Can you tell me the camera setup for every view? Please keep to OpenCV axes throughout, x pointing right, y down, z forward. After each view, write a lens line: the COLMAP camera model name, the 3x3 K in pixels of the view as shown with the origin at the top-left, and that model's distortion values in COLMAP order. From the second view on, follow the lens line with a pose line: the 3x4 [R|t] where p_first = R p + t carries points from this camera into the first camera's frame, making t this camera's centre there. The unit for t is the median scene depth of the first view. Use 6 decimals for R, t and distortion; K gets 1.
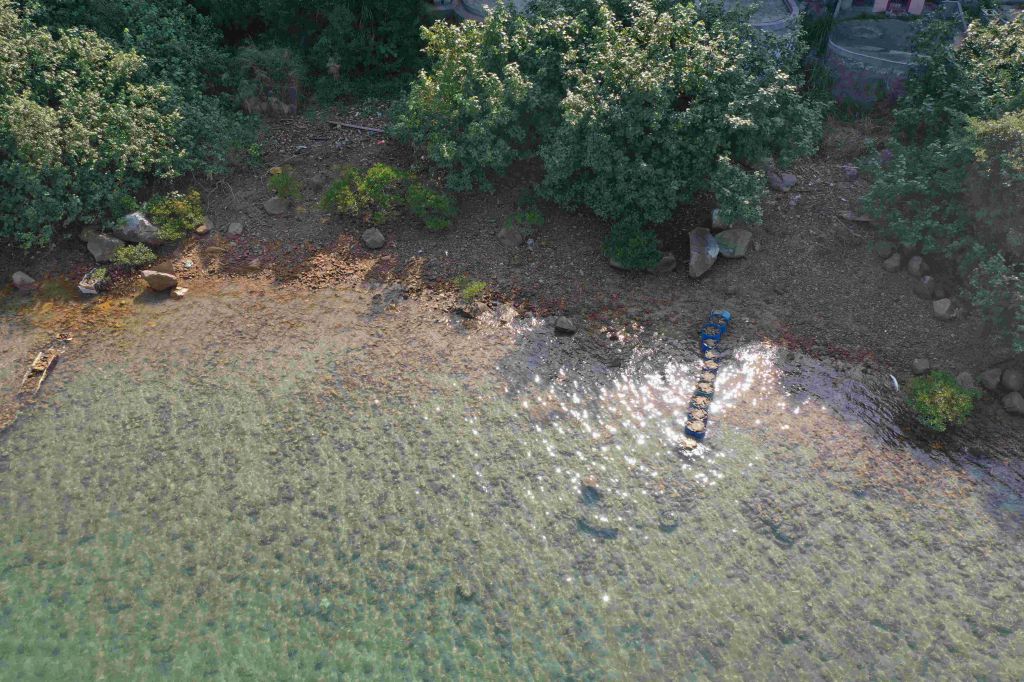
lens RADIAL K [[787.8, 0, 516.5], [0, 787.8, 341.9], [0, 0, 1]] dist [-0.002200, -0.015748]
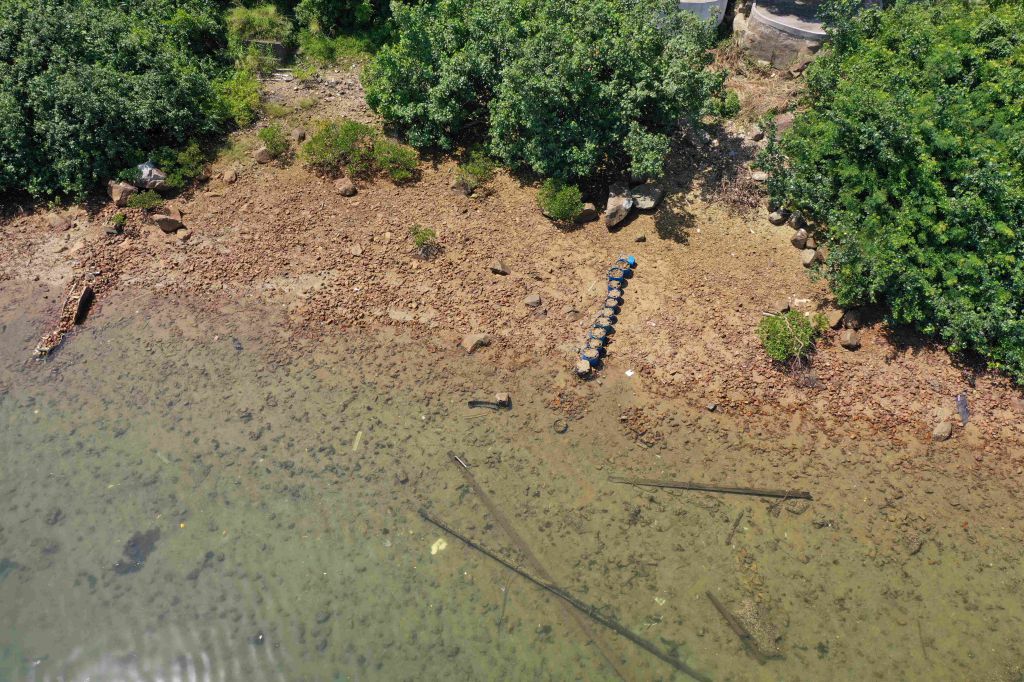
lens RADIAL K [[787.8, 0, 508.6], [0, 787.8, 336.9], [0, 0, 1]] dist [-0.002200, -0.015748]
pose [[0.999478, 0.013195, -0.029481, 0.117312], [-0.009216, 0.991306, 0.131253, -0.075406], [0.030956, -0.130913, 0.990910, -0.225076]]
